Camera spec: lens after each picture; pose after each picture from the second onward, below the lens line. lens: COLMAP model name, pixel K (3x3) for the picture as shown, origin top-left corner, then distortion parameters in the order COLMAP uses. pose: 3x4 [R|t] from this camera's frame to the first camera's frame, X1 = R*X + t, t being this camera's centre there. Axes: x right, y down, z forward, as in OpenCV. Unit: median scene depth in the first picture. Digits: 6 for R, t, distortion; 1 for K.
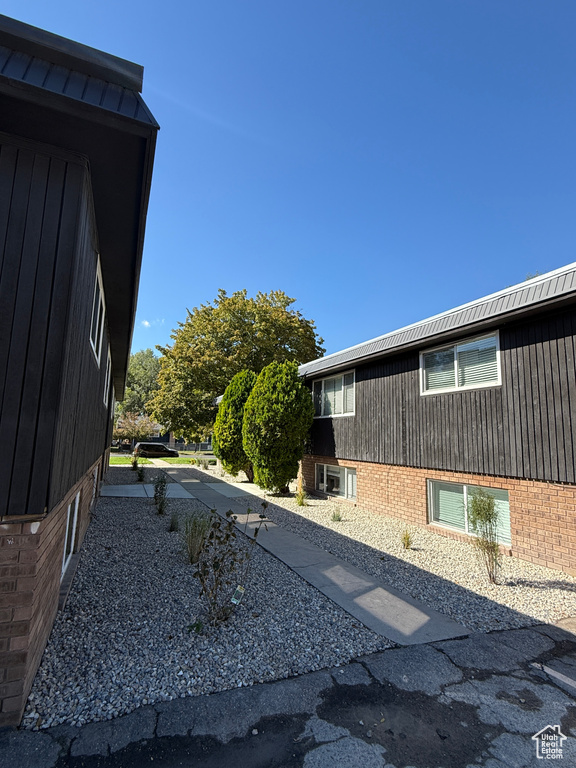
lens RADIAL K [[395.7, 0, 287.6], [0, 395.7, 382.4], [0, 0, 1]] dist [-0.011767, 0.000267]
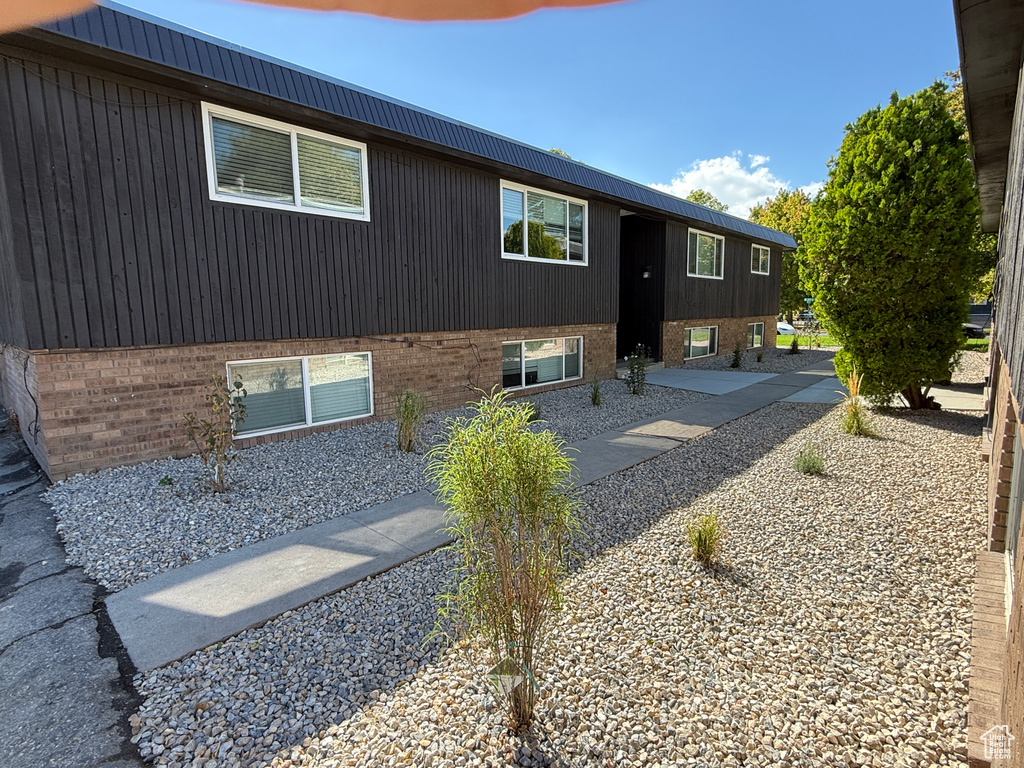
lens RADIAL K [[527.6, 0, 510.4], [0, 527.6, 387.6], [0, 0, 1]] dist [-0.011767, 0.000267]
pose [[0.404097, 0.101483, -0.909069, 0.939141], [0.149953, 0.973032, 0.175280, 0.224156], [0.902341, -0.207147, 0.377982, 0.991845]]
